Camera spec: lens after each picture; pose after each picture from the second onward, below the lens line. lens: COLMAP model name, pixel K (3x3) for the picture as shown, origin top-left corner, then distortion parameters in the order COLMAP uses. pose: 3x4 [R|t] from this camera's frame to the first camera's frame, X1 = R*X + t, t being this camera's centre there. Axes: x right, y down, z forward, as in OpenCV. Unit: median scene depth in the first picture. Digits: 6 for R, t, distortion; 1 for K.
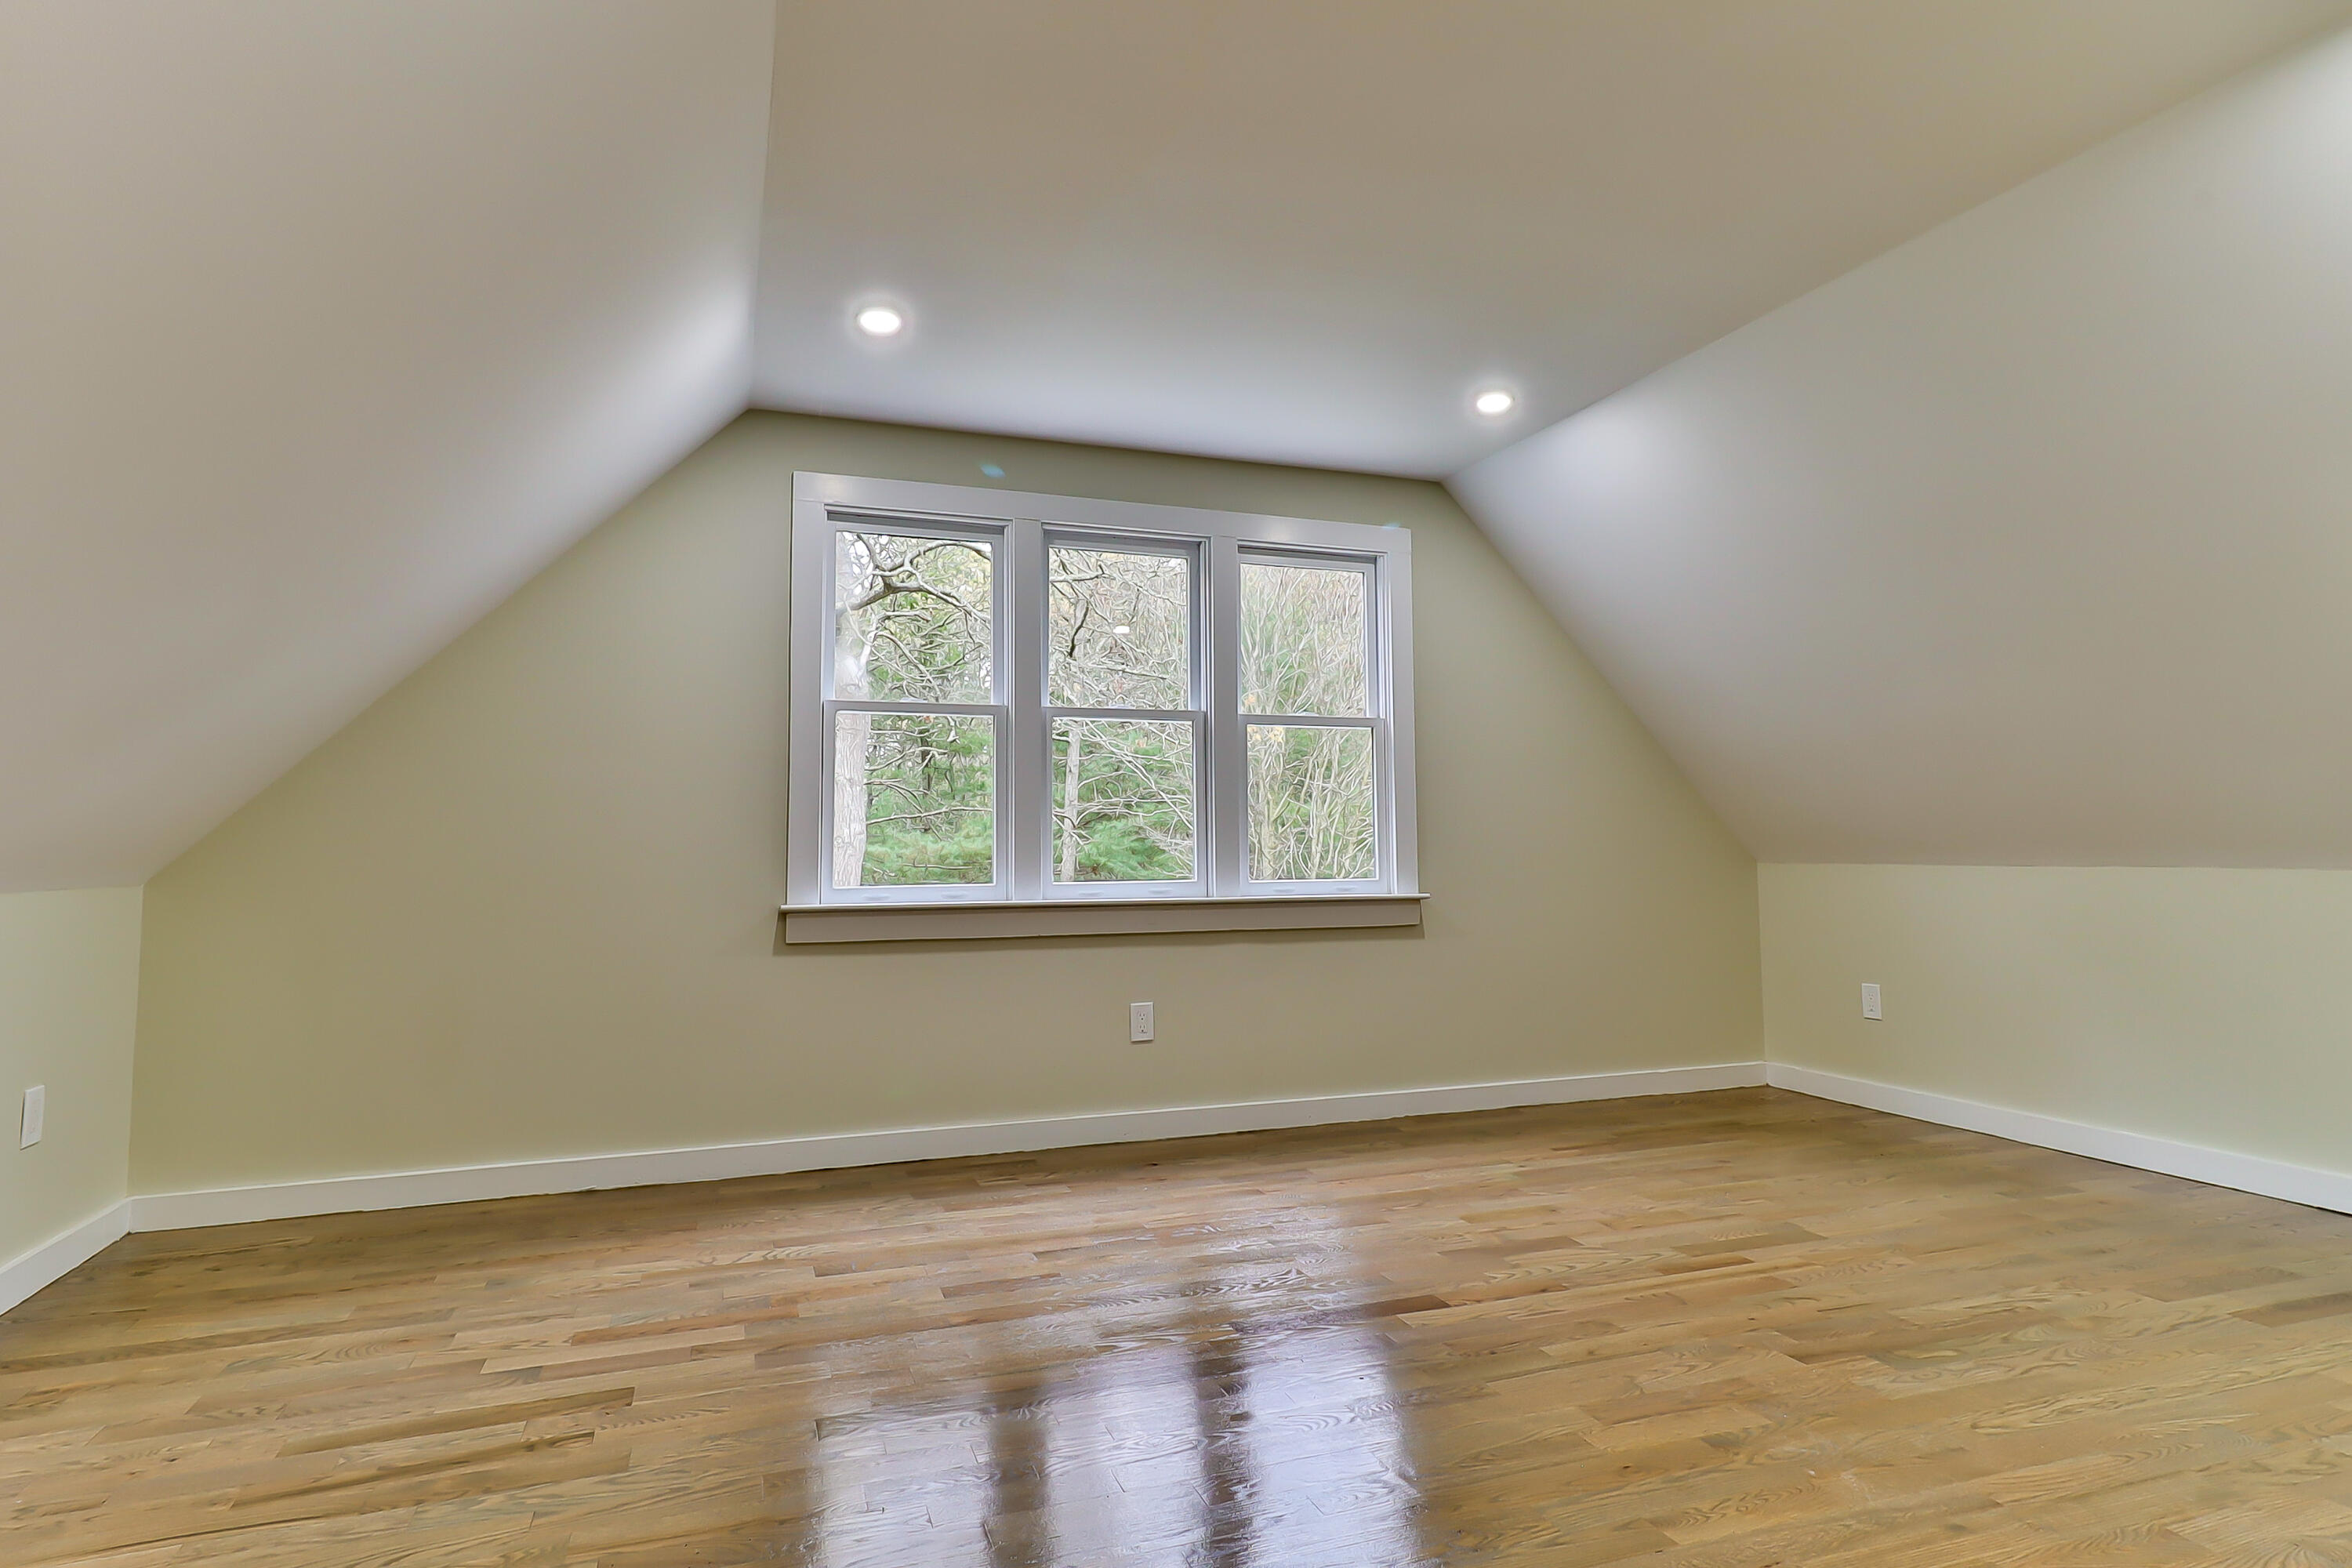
lens RADIAL K [[1267.5, 0, 1193.5], [0, 1267.5, 784.7], [0, 0, 1]] dist [0.012490, -0.000481]
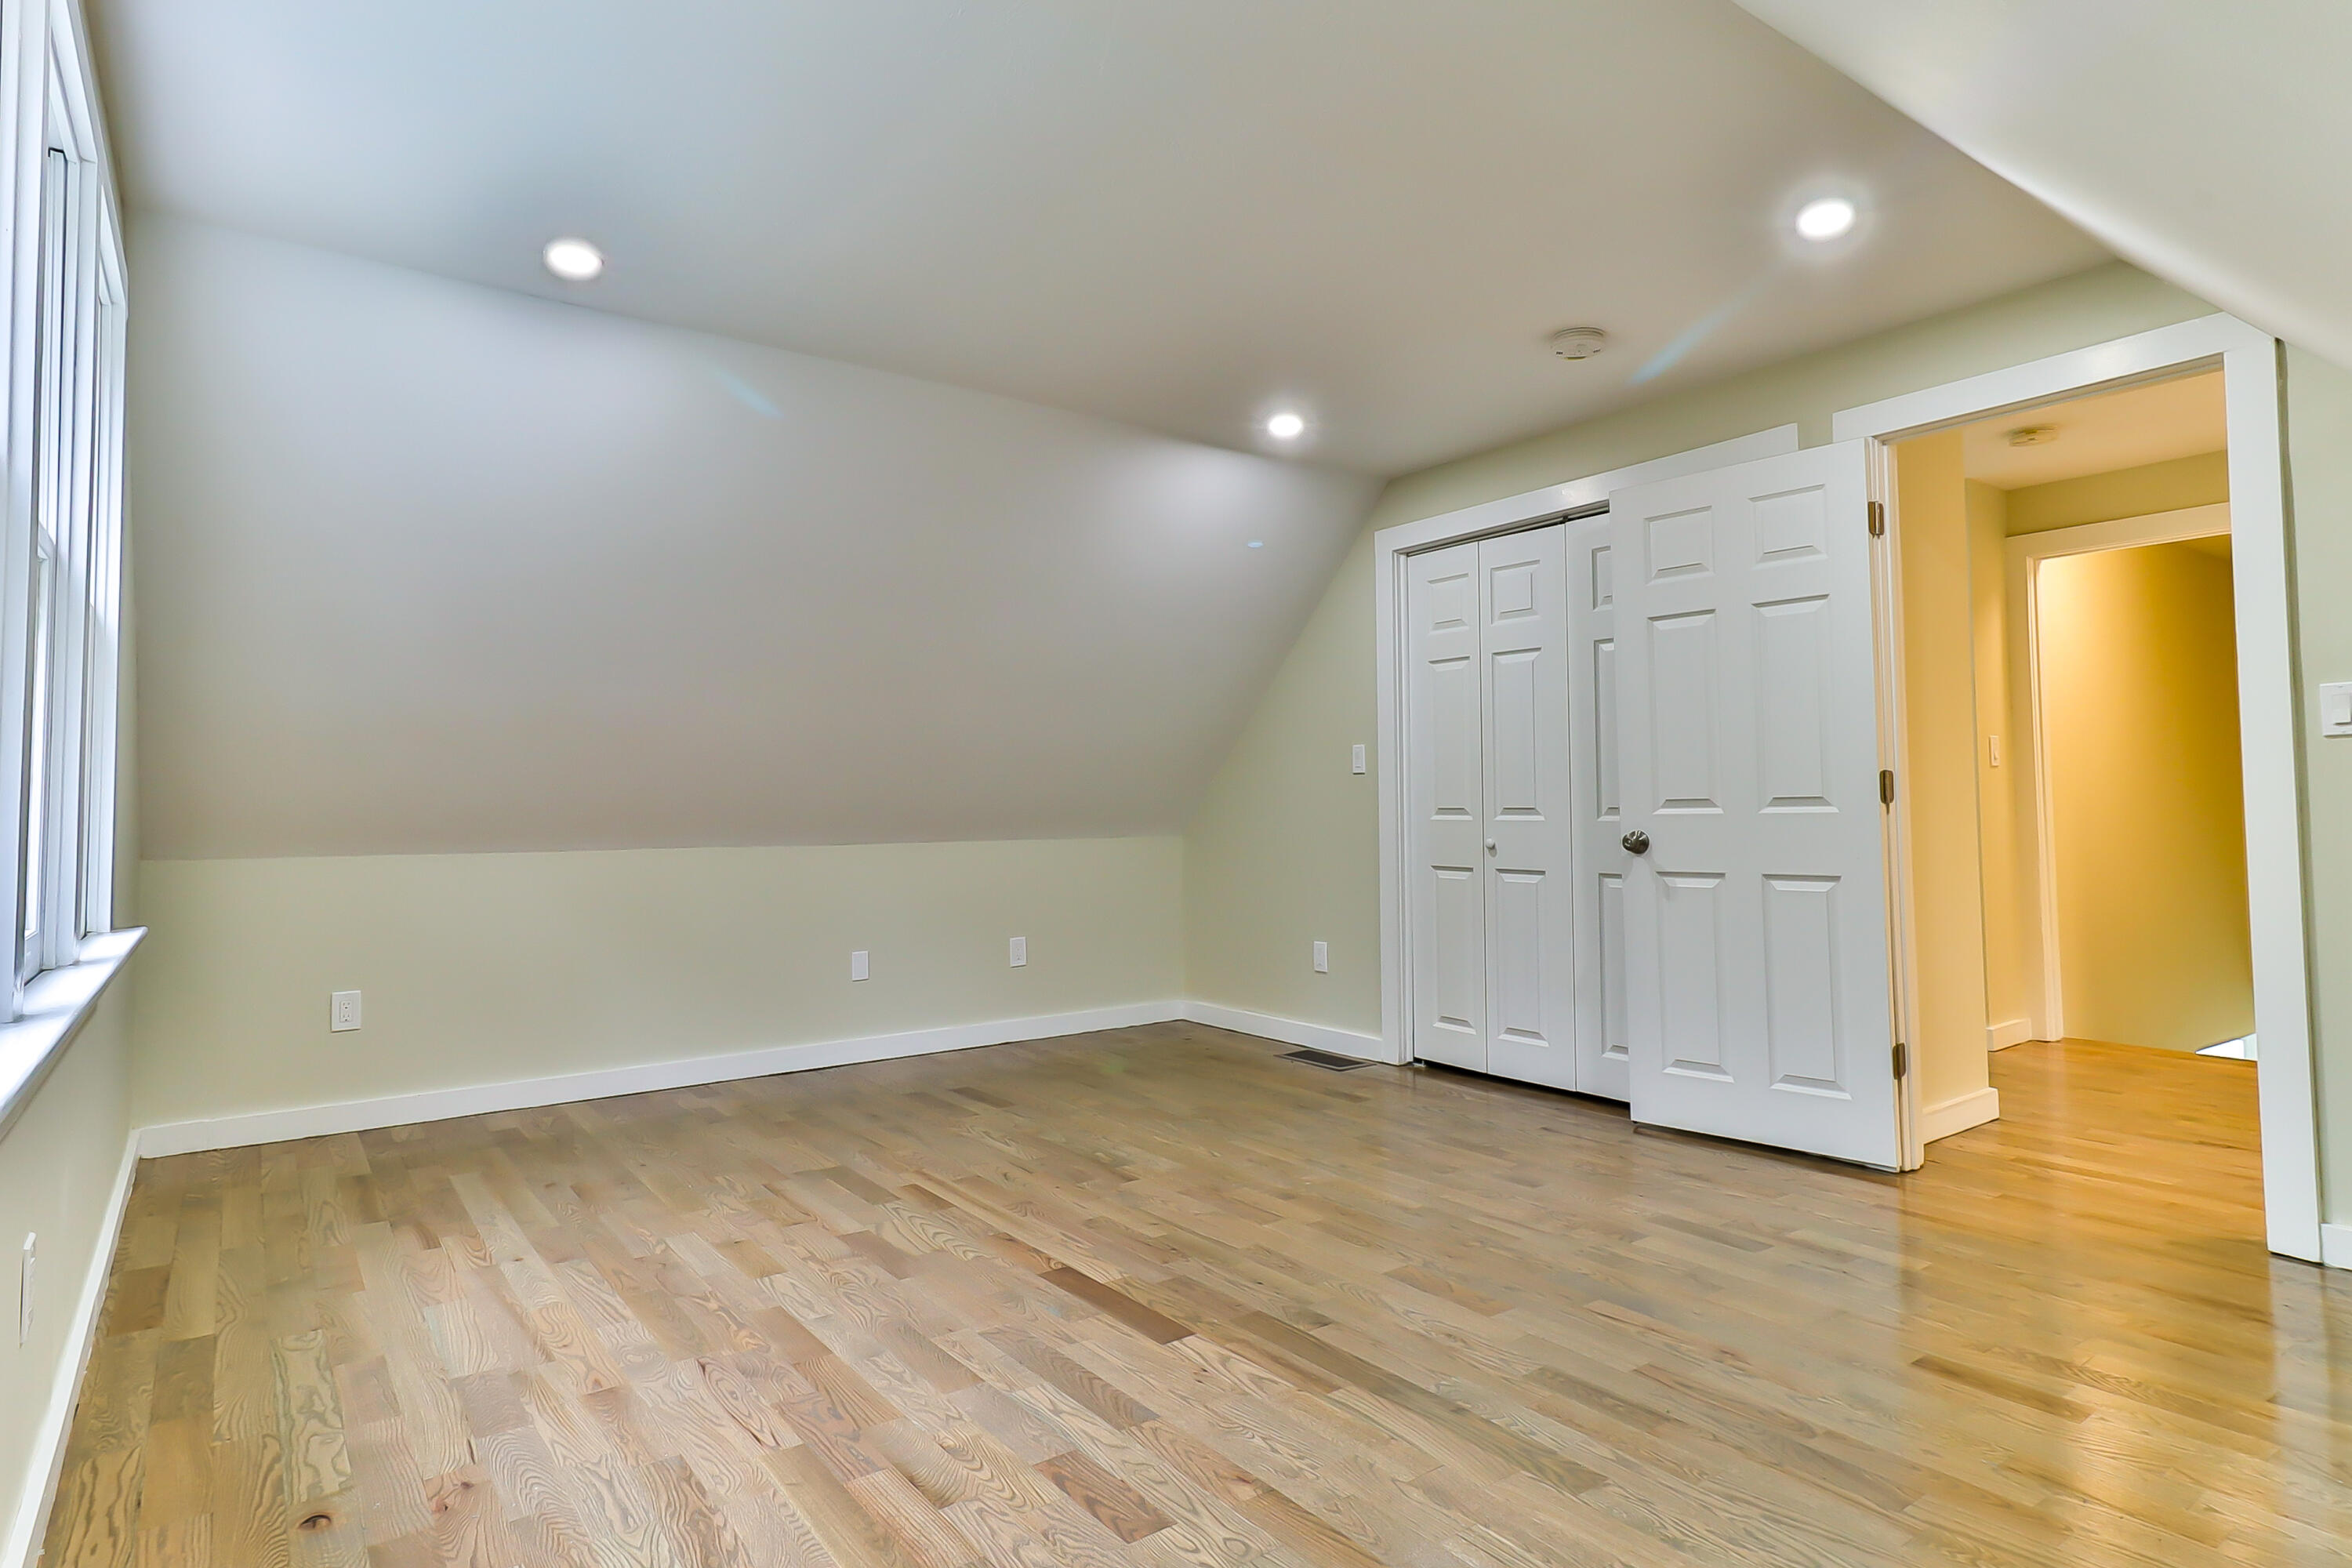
lens RADIAL K [[1267.5, 0, 1184.7], [0, 1267.5, 775.7], [0, 0, 1]] dist [0.012490, -0.000481]
pose [[-0.297025, 0.039343, 0.954059, -0.802797], [-0.039696, 0.997778, -0.053505, 0.049163], [-0.954044, -0.053764, -0.294804, 1.158276]]
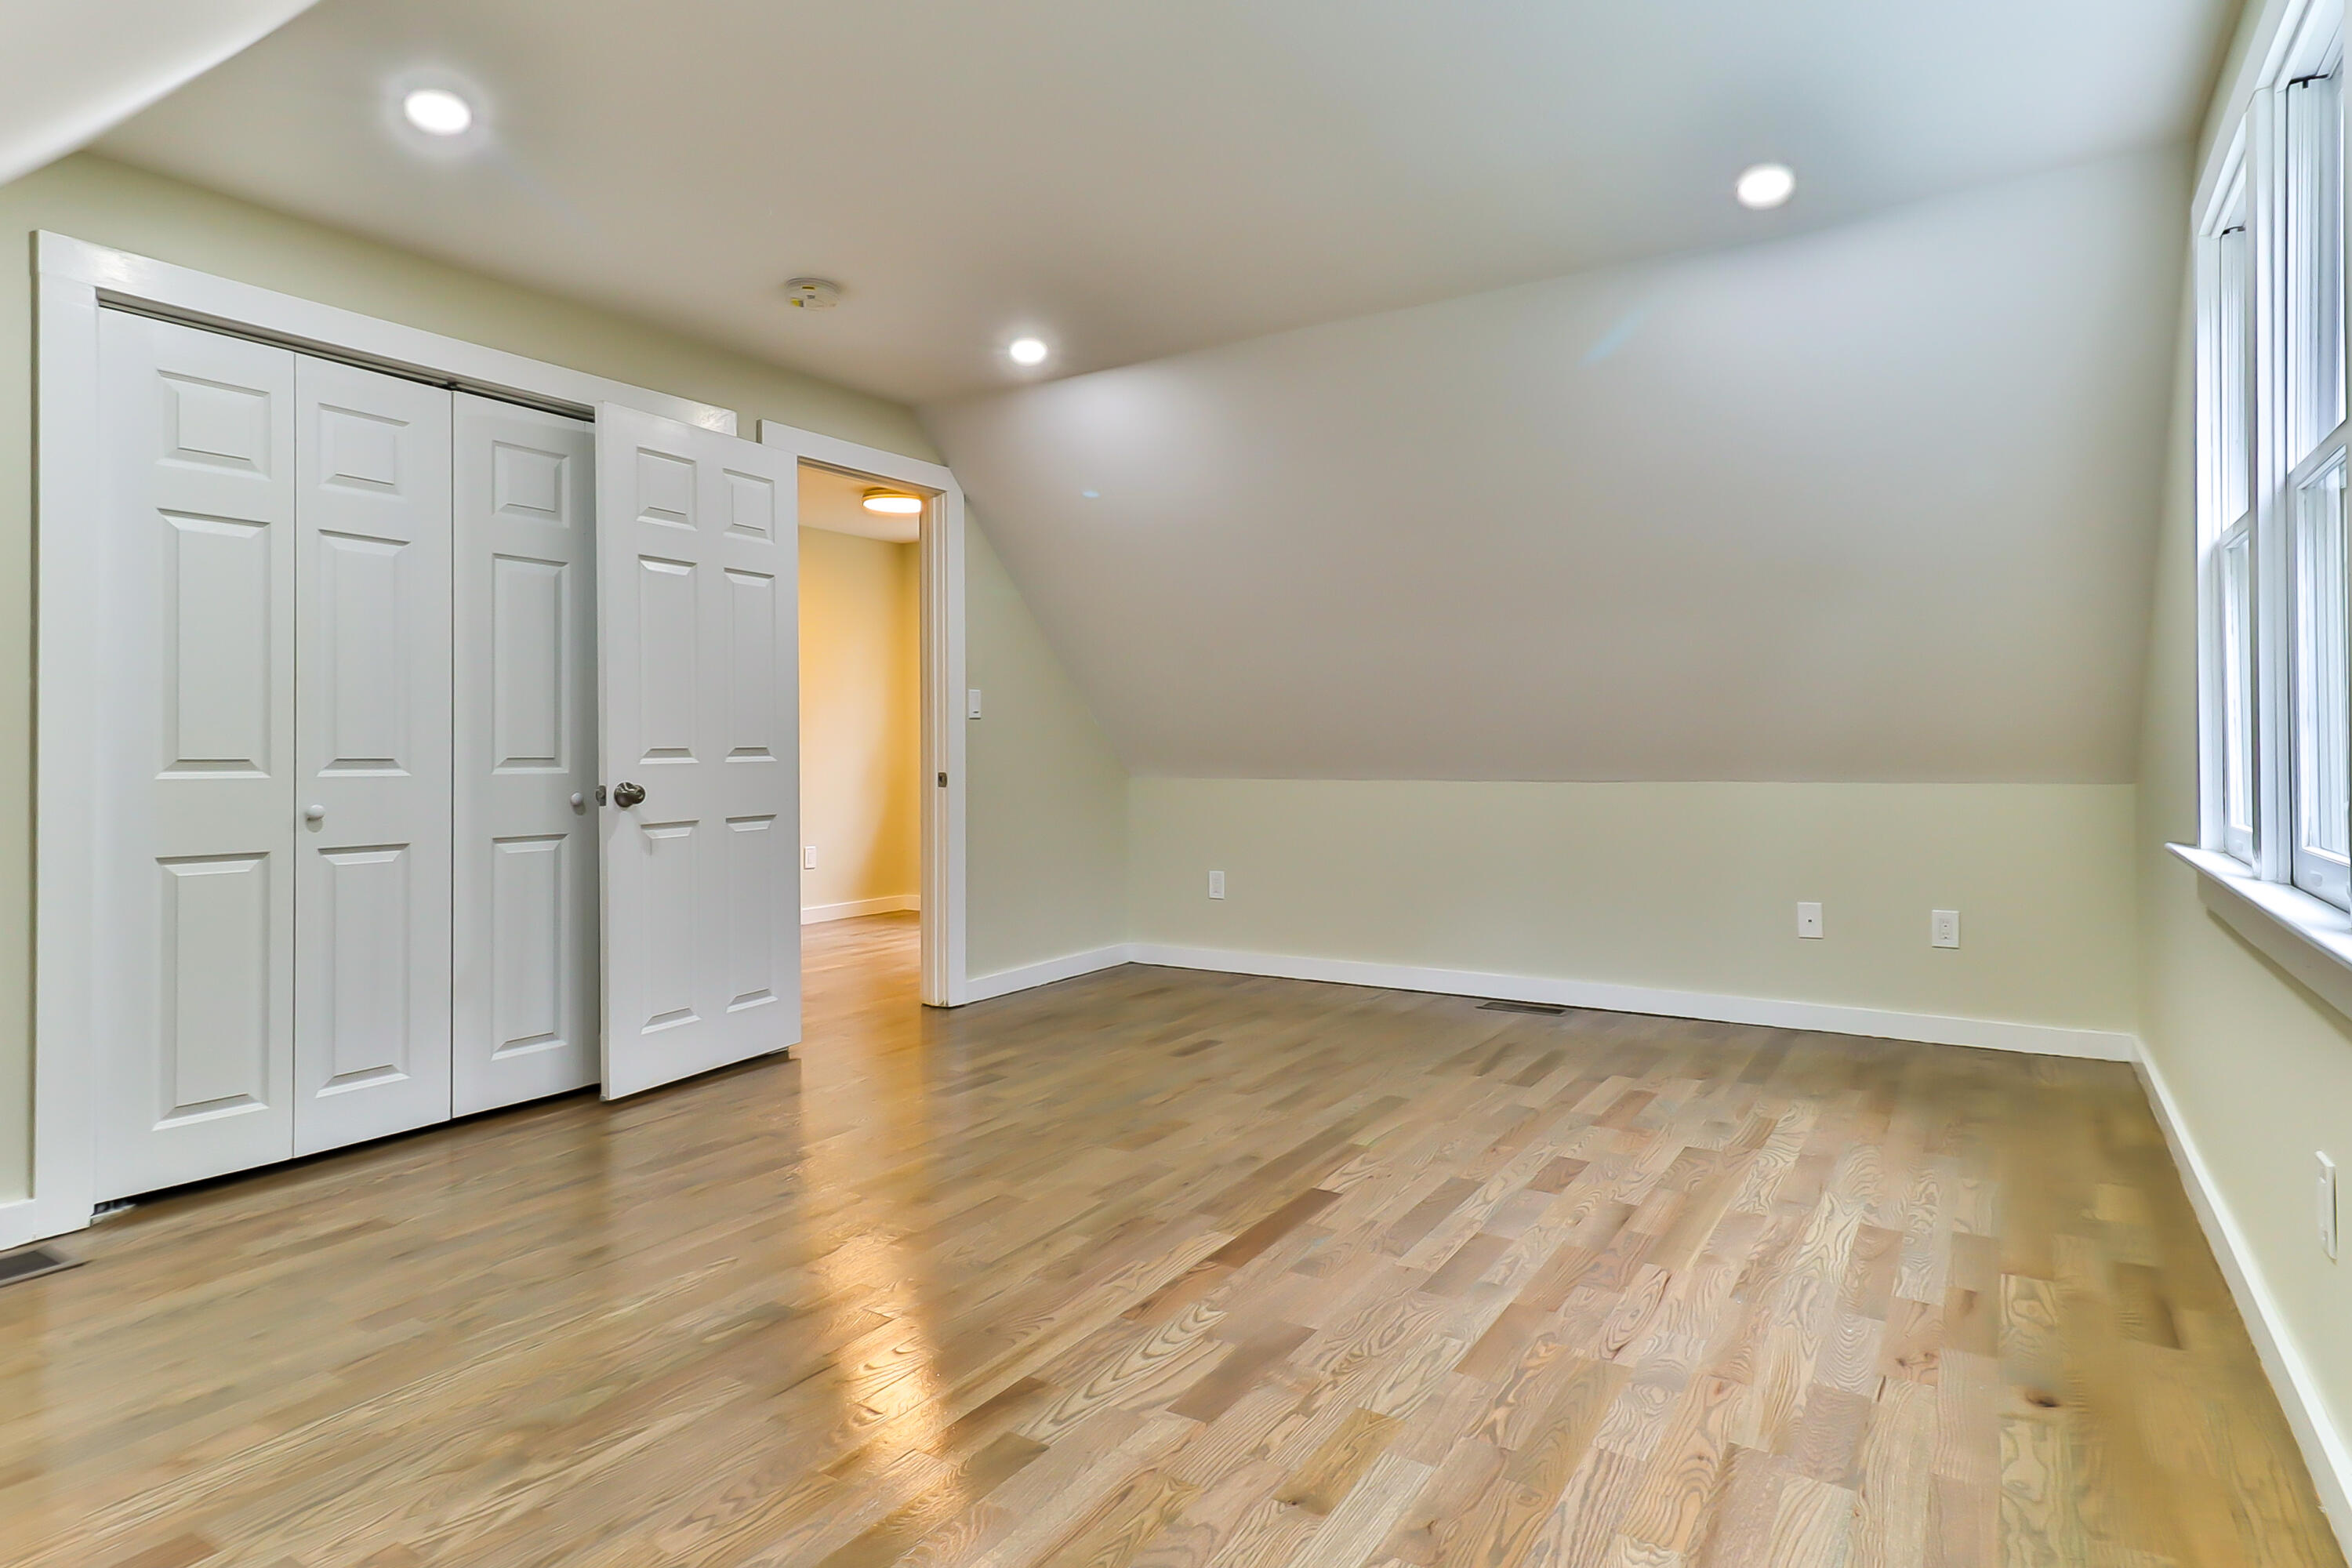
lens RADIAL K [[1267.5, 0, 1195.5], [0, 1267.5, 783.8], [0, 0, 1]] dist [0.012490, -0.000481]
pose [[-0.784460, 0.032549, -0.619325, 0.733786], [0.050090, 0.998685, -0.010960, 0.059474], [0.618153, -0.039620, -0.785058, 1.639767]]
